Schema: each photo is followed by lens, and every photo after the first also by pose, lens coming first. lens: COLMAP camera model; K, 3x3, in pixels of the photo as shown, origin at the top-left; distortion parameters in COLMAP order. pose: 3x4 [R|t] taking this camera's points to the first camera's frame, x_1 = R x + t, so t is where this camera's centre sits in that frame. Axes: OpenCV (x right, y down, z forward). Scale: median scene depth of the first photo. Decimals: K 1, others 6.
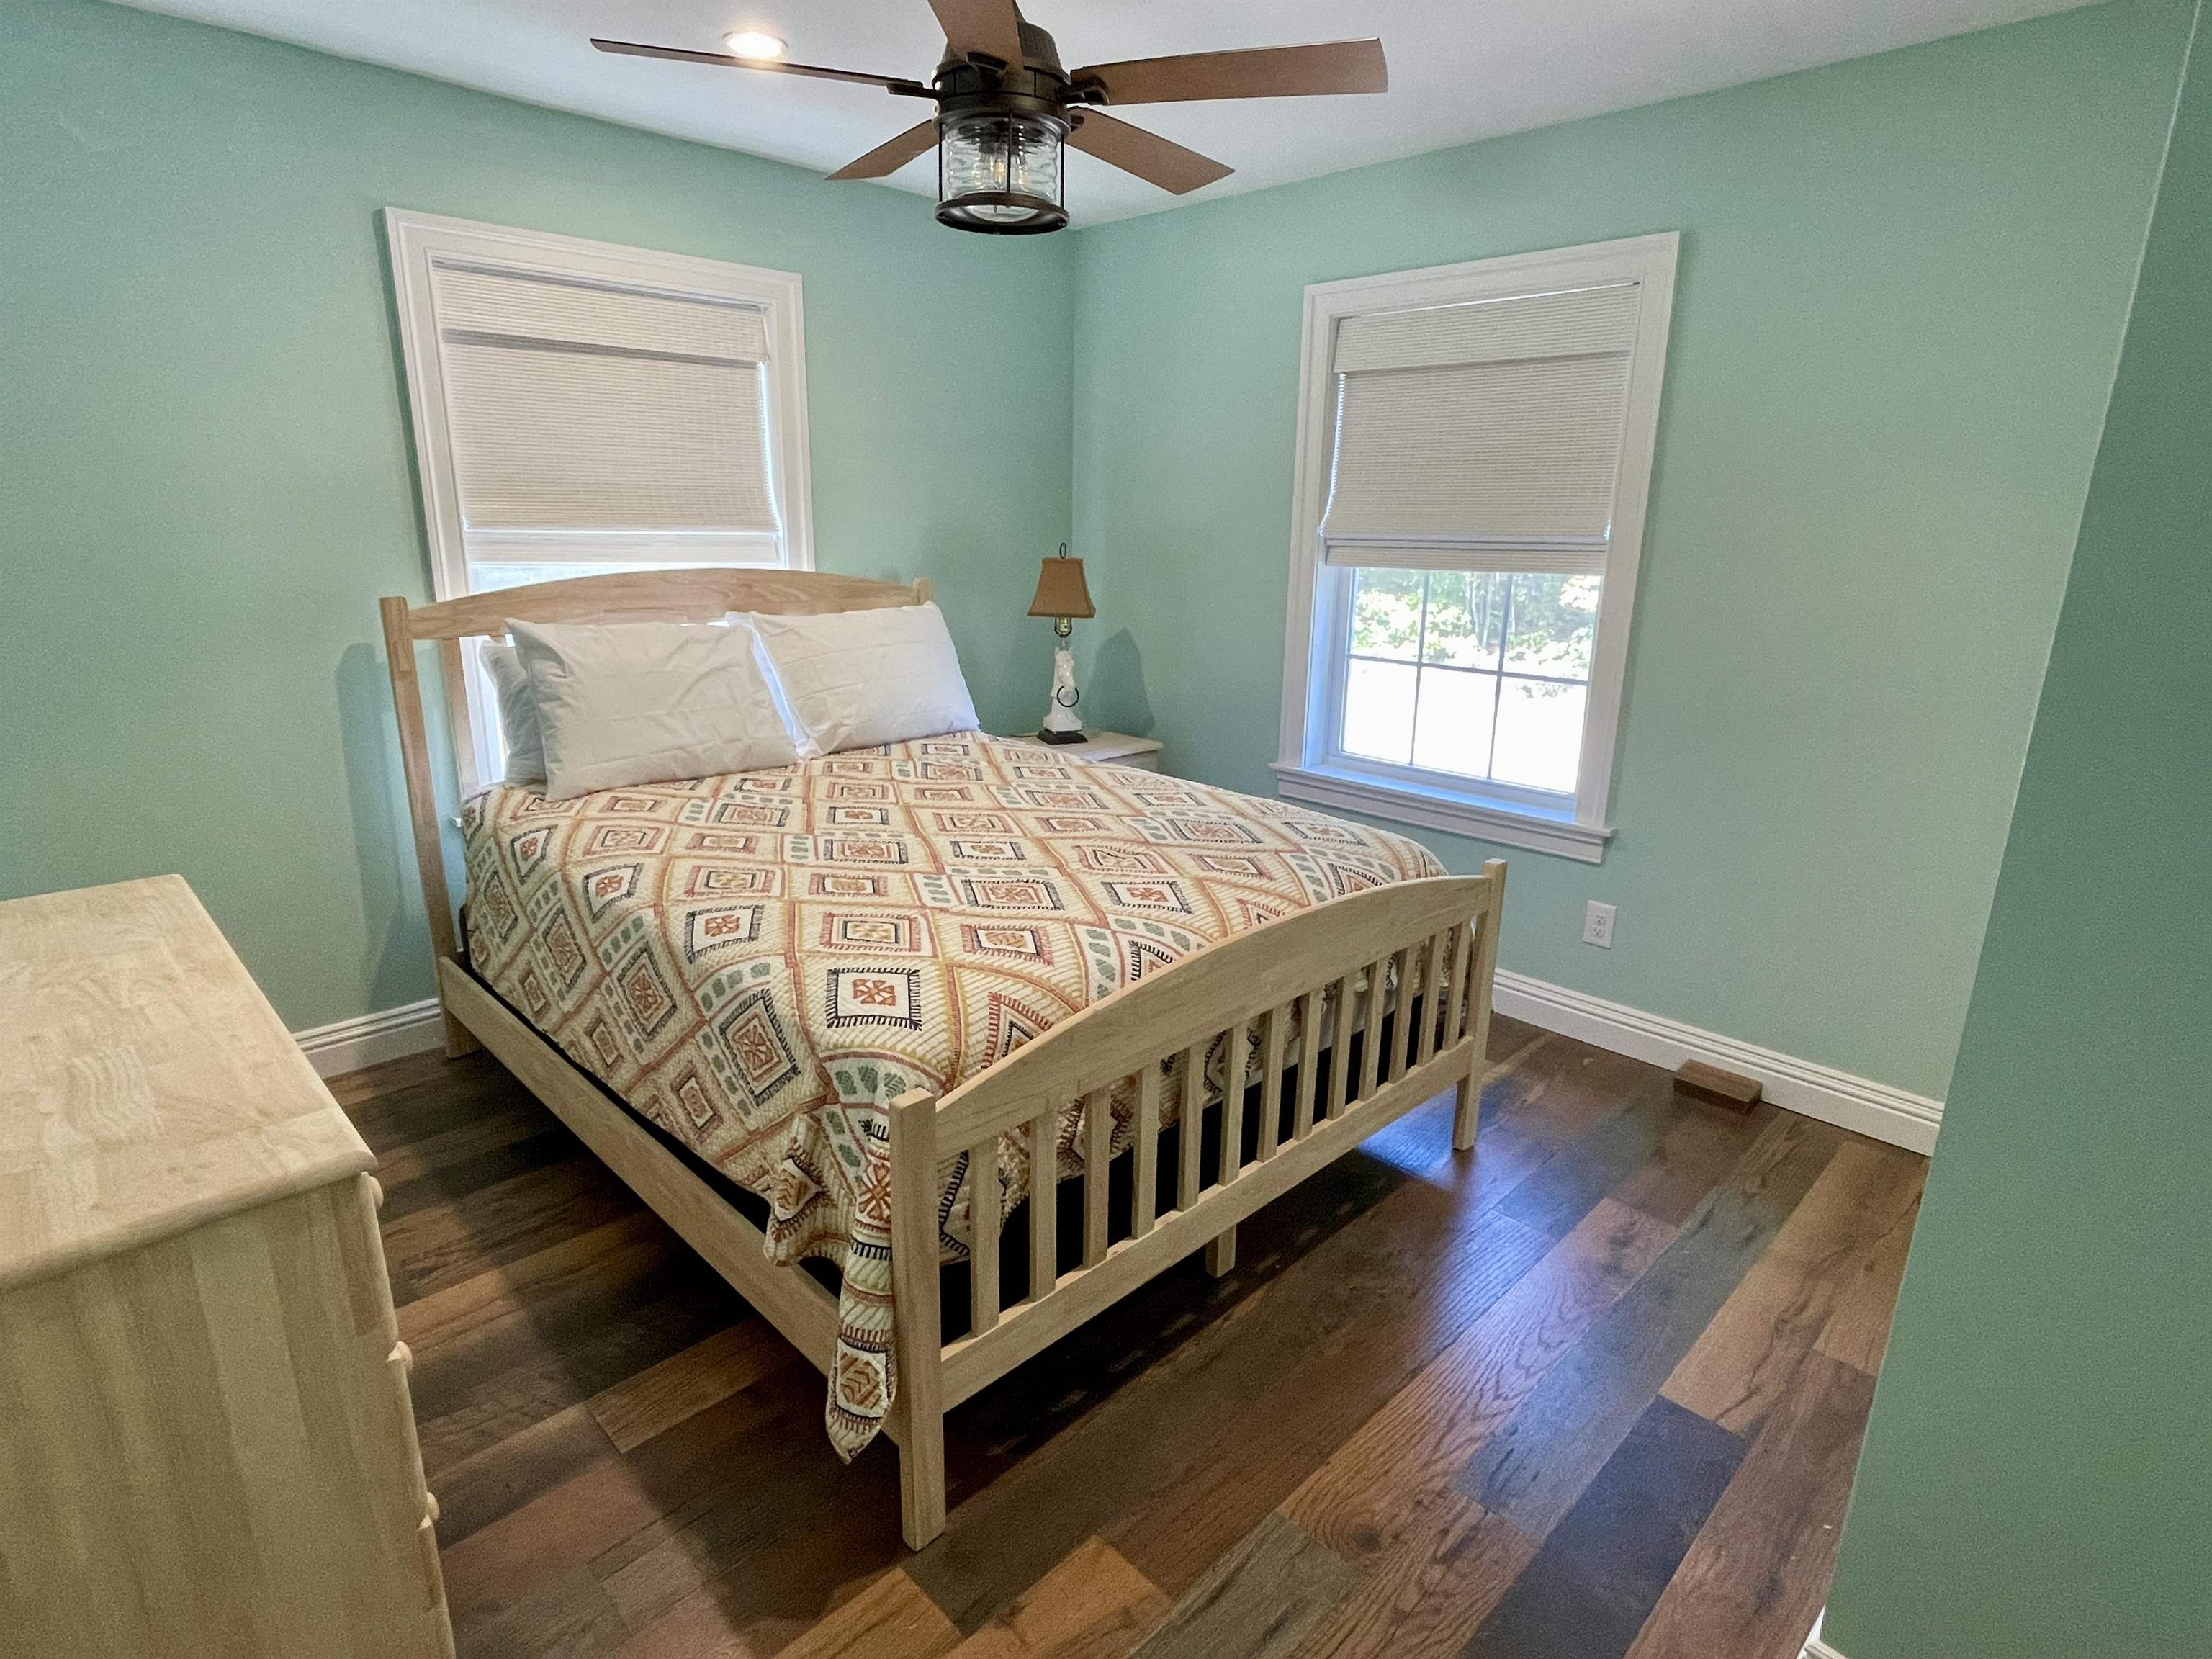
lens RADIAL K [[1172.6, 0, 1128.2], [0, 1172.6, 818.8], [0, 0, 1]] dist [0.001526, 0.000069]
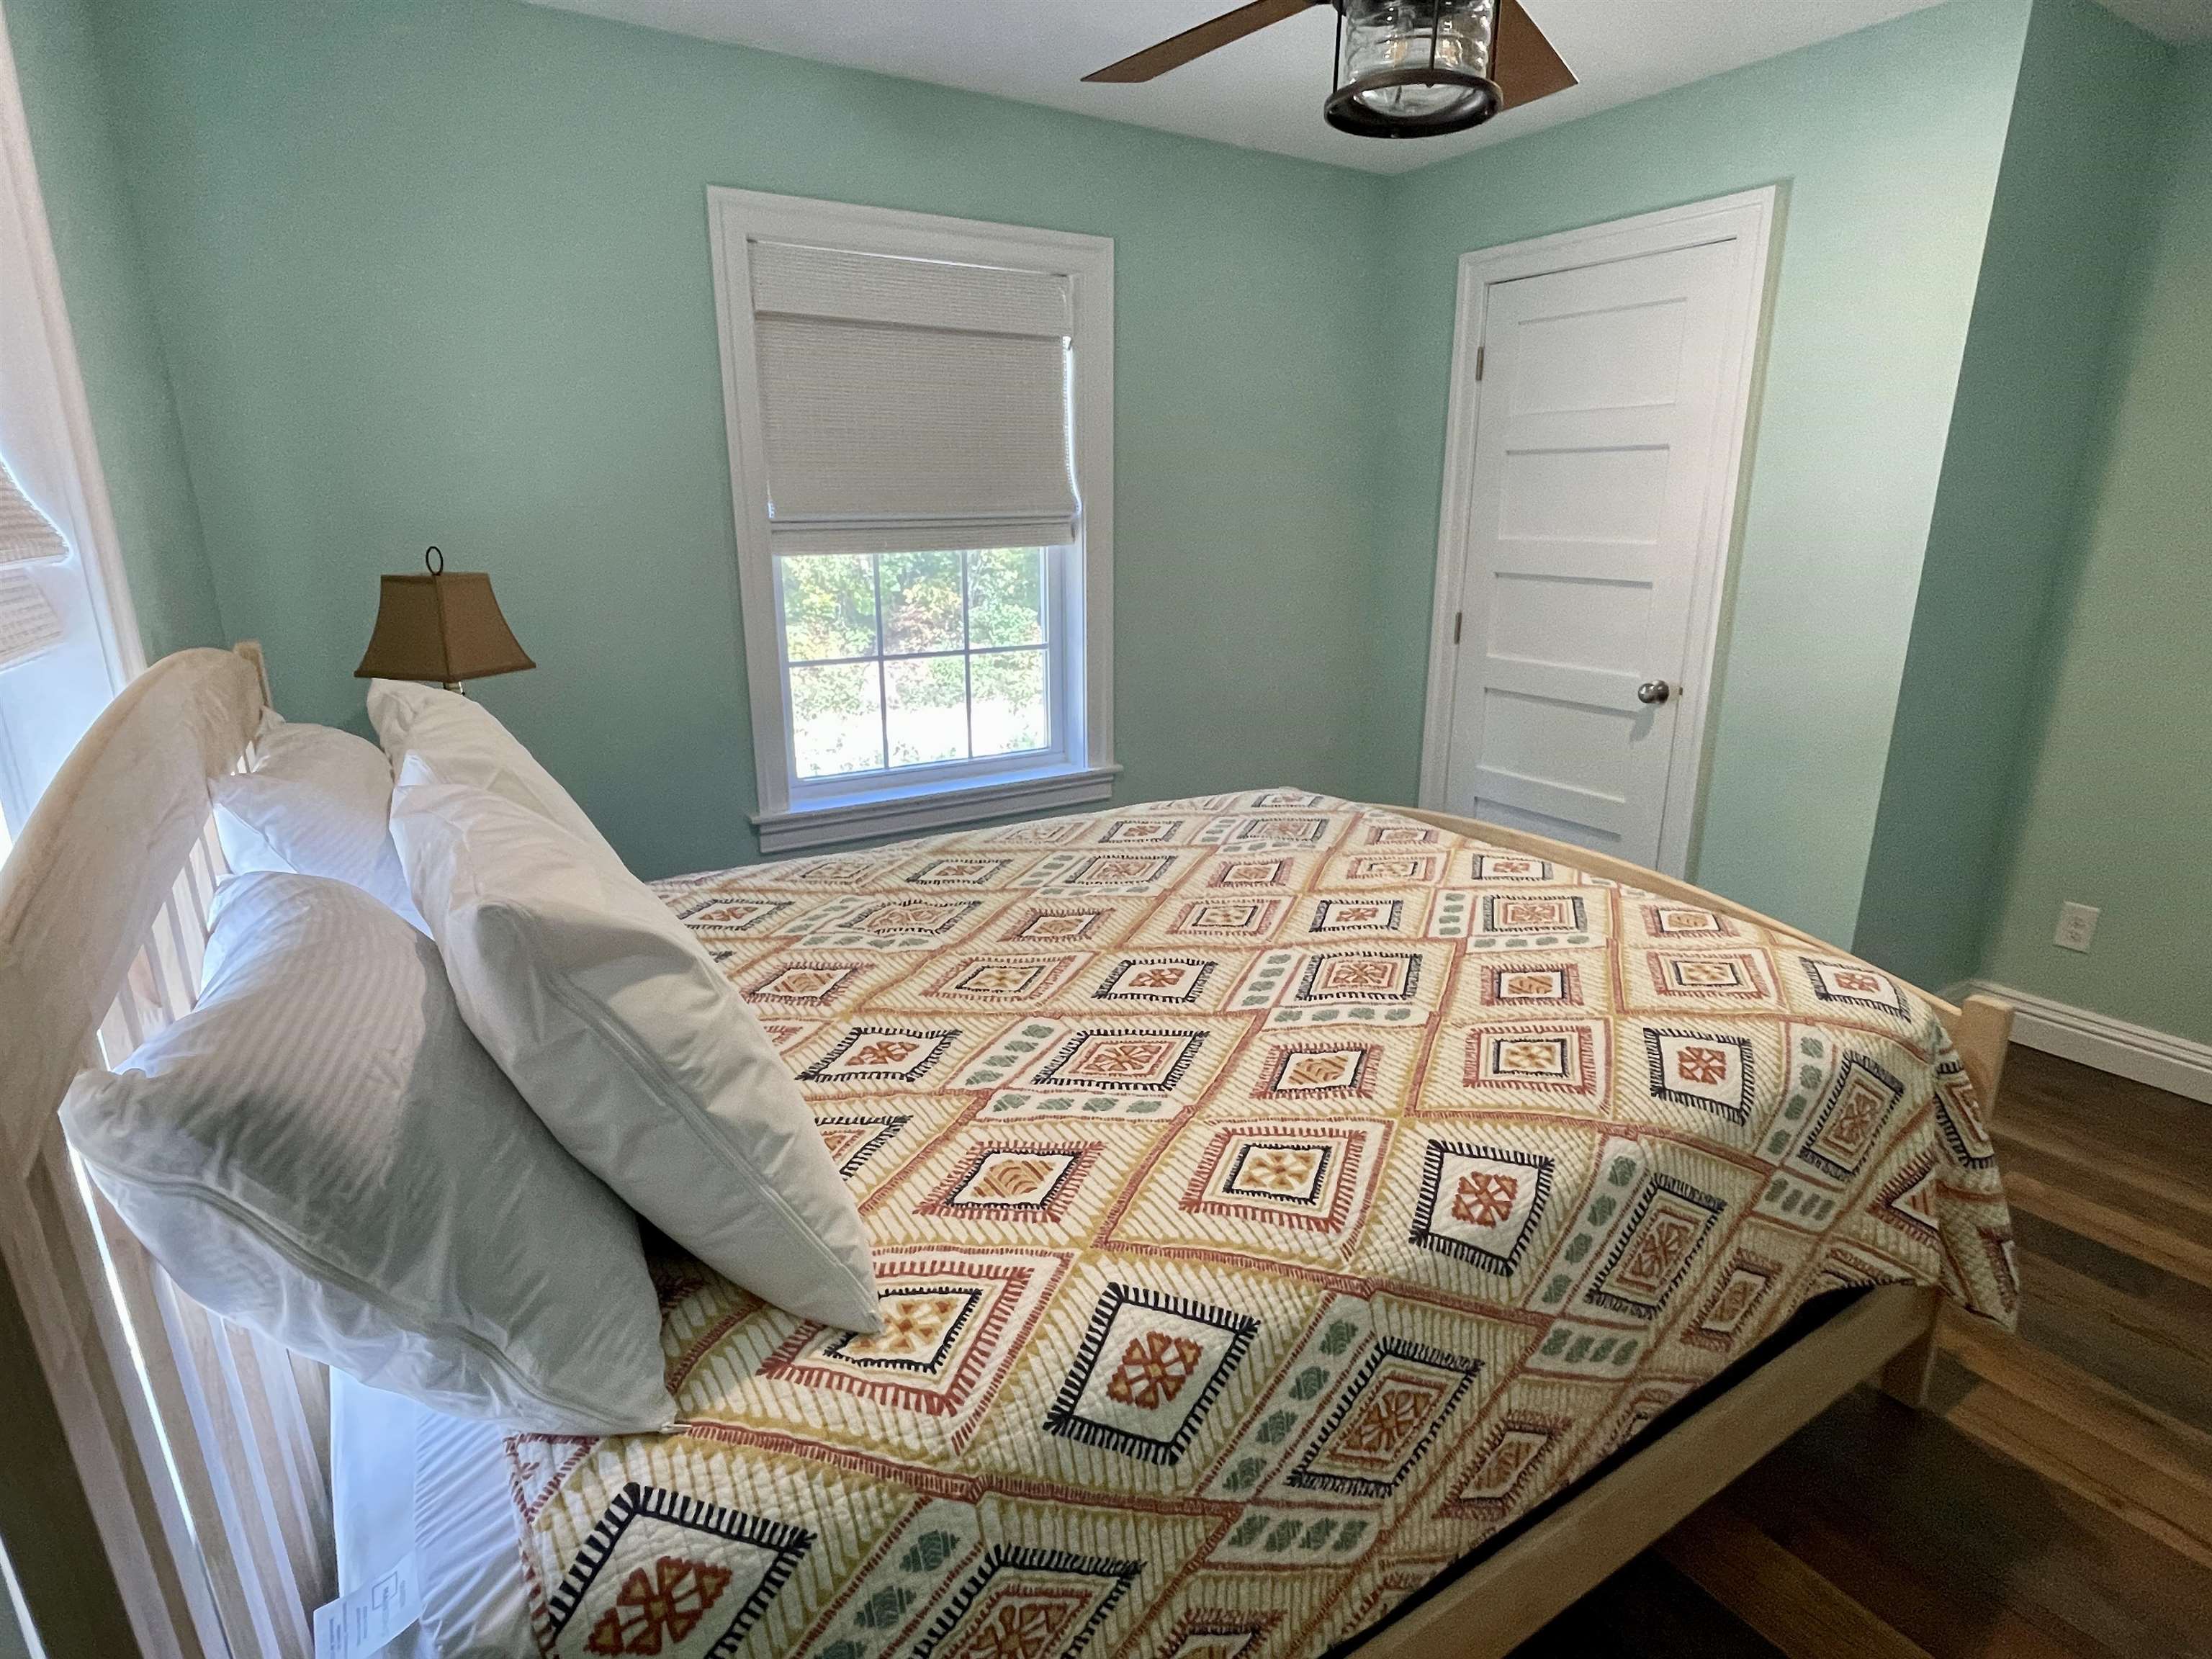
lens RADIAL K [[1140.8, 0, 1106.0], [0, 1140.8, 829.5], [0, 0, 1]] dist [0.001175, 0.000134]
pose [[0.224019, -0.283930, 0.932309, -0.749100], [0.254955, 0.940381, 0.225127, -0.212470], [-0.940645, 0.187265, 0.283052, 0.807865]]
